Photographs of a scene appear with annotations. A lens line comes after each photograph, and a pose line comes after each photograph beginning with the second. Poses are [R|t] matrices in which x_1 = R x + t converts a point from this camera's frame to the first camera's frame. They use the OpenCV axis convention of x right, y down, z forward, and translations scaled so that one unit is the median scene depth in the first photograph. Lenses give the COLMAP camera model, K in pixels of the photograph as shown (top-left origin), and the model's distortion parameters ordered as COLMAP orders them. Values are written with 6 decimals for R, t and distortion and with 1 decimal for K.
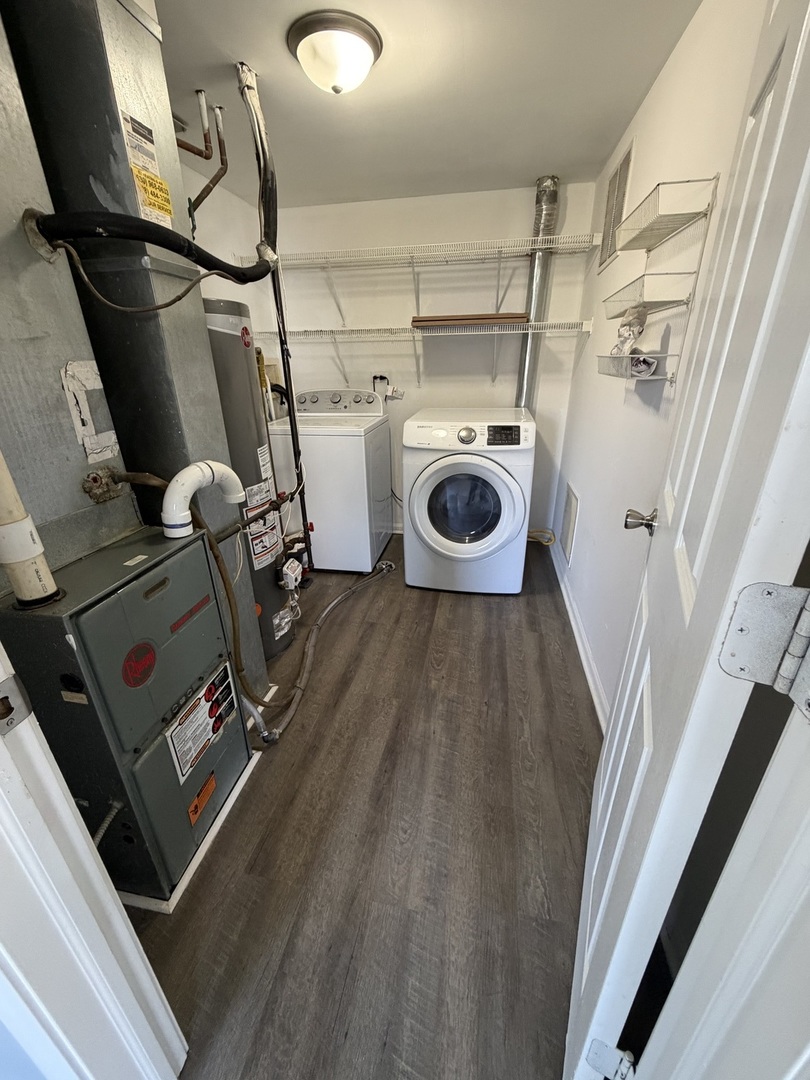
lens RADIAL K [[431.4, 0, 407.5], [0, 431.4, 540.8], [0, 0, 1]] dist [0.000102, -0.000676]
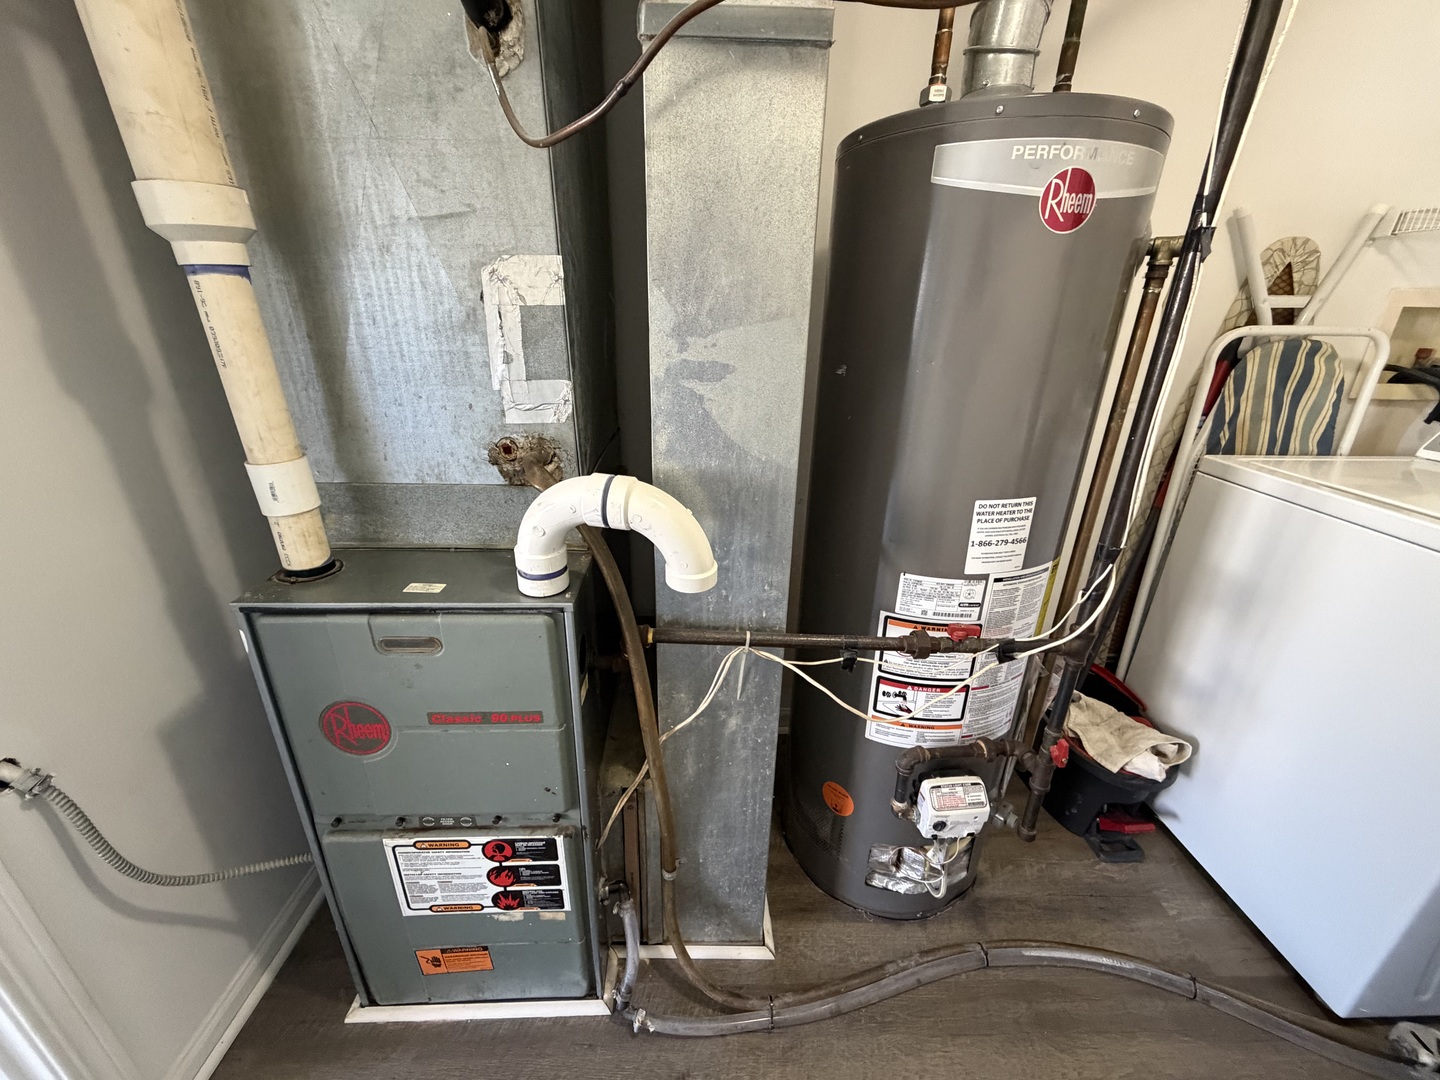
lens RADIAL K [[575.2, 0, 718.6], [0, 575.2, 541.8], [0, 0, 1]] dist [0.000102, -0.000676]
pose [[0.202359, 0.390199, -0.898218, 0.135024], [-0.400356, 0.870009, 0.287749, -0.379461], [0.893737, 0.301378, 0.332273, 1.016545]]
